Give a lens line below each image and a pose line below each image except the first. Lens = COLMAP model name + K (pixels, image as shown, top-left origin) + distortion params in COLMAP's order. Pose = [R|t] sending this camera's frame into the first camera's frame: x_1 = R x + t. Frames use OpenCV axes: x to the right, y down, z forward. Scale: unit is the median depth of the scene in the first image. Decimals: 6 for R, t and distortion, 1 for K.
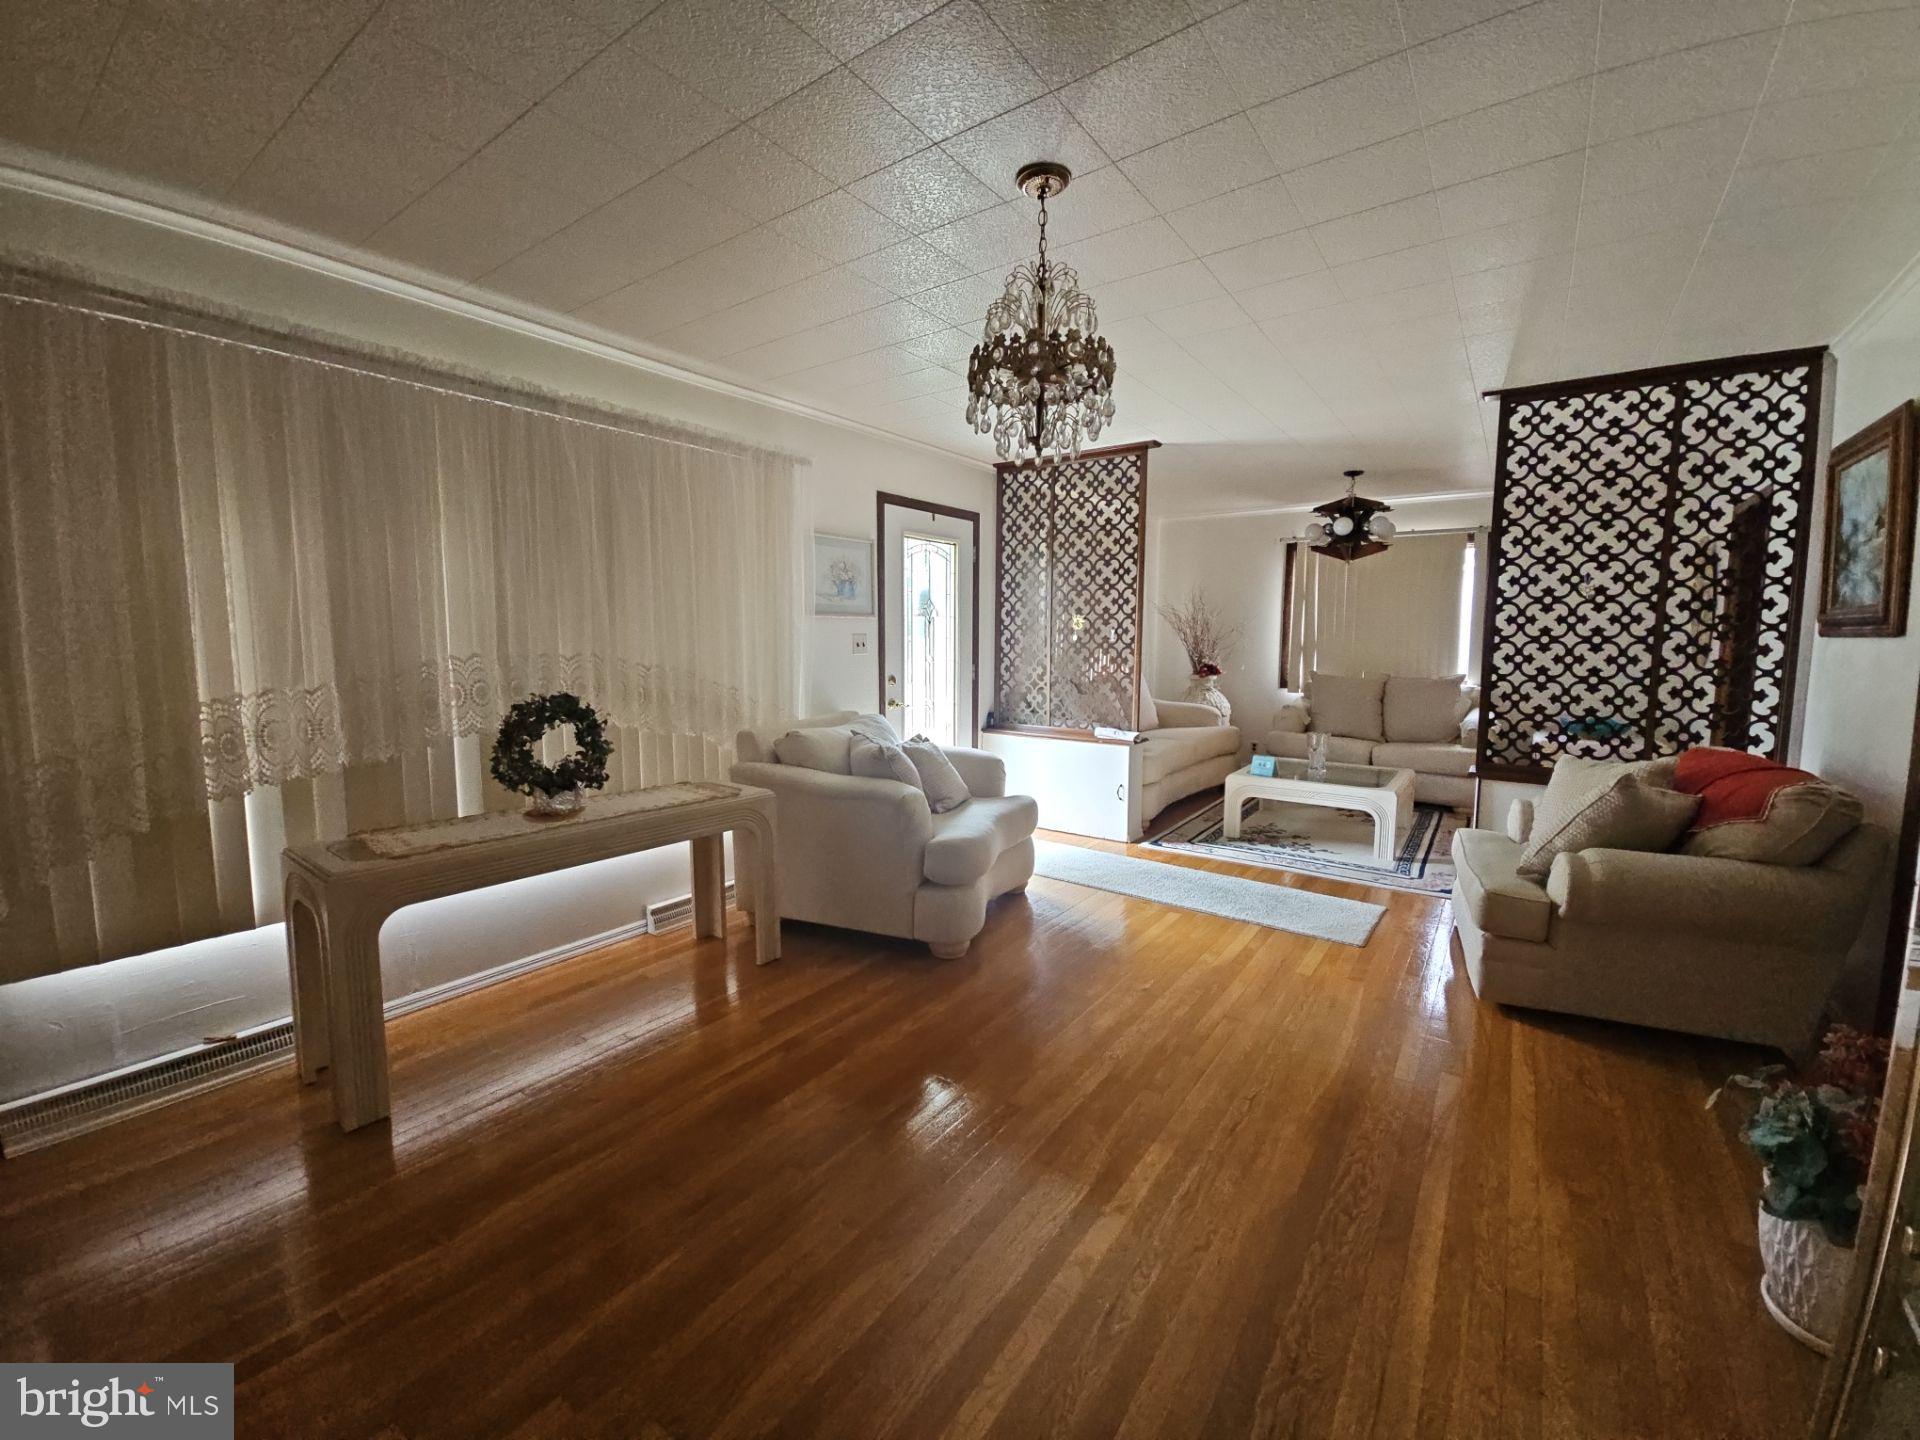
lens RADIAL K [[783.2, 0, 954.2], [0, 783.2, 713.9], [0, 0, 1]] dist [0.001045, -0.000097]
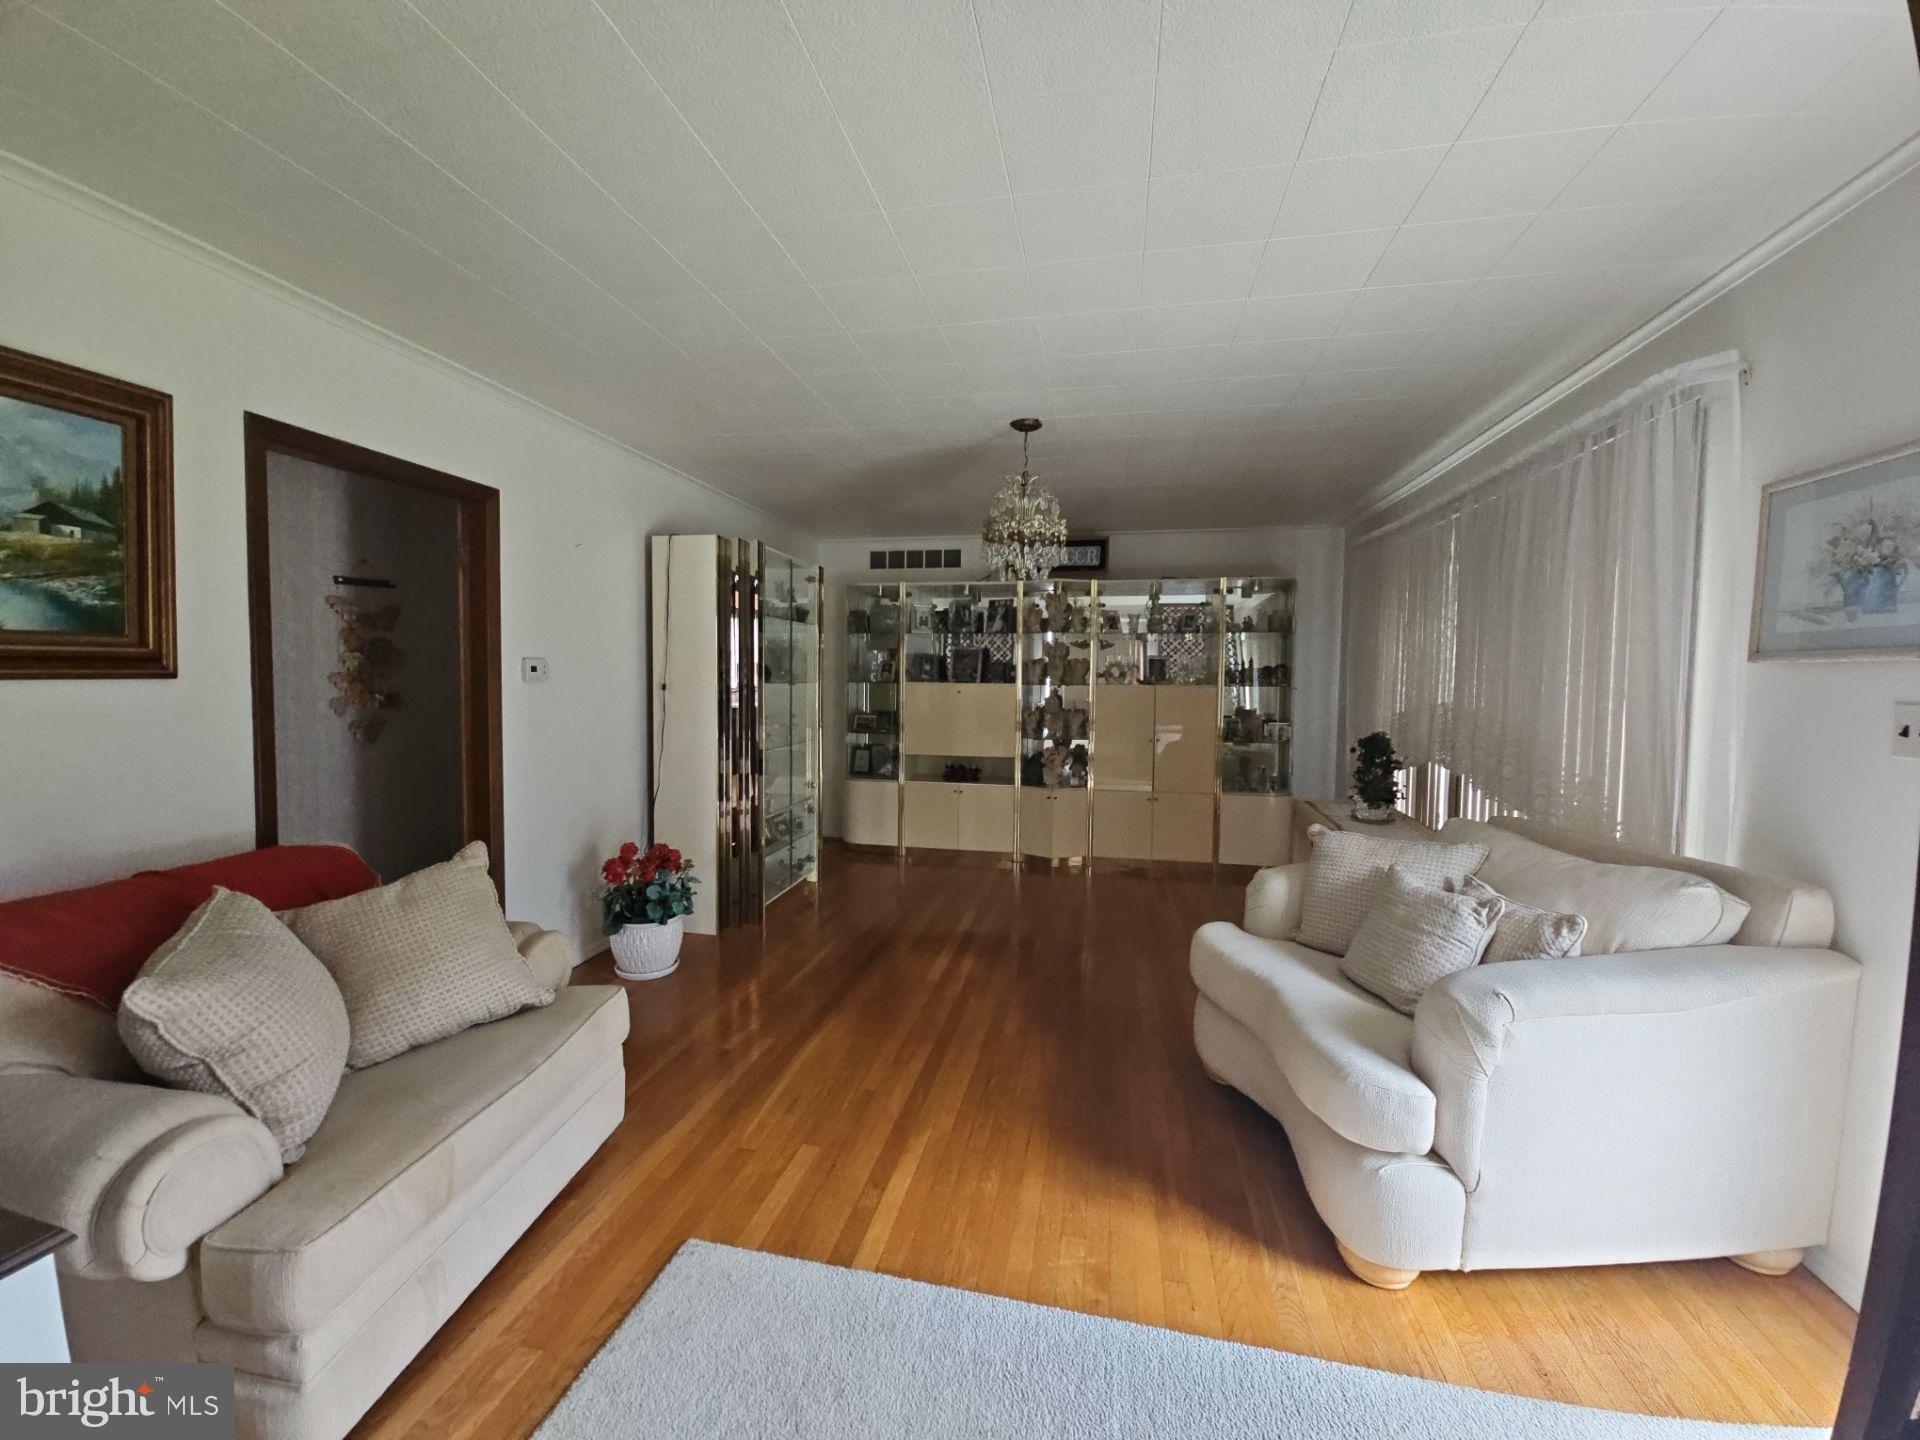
lens RADIAL K [[783.2, 0, 954.2], [0, 783.2, 713.9], [0, 0, 1]] dist [0.001045, -0.000097]
pose [[-0.910702, 0.005830, -0.413022, 0.580221], [-0.055570, 0.989081, 0.136493, -0.163534], [0.409308, 0.147256, -0.900435, 1.539811]]
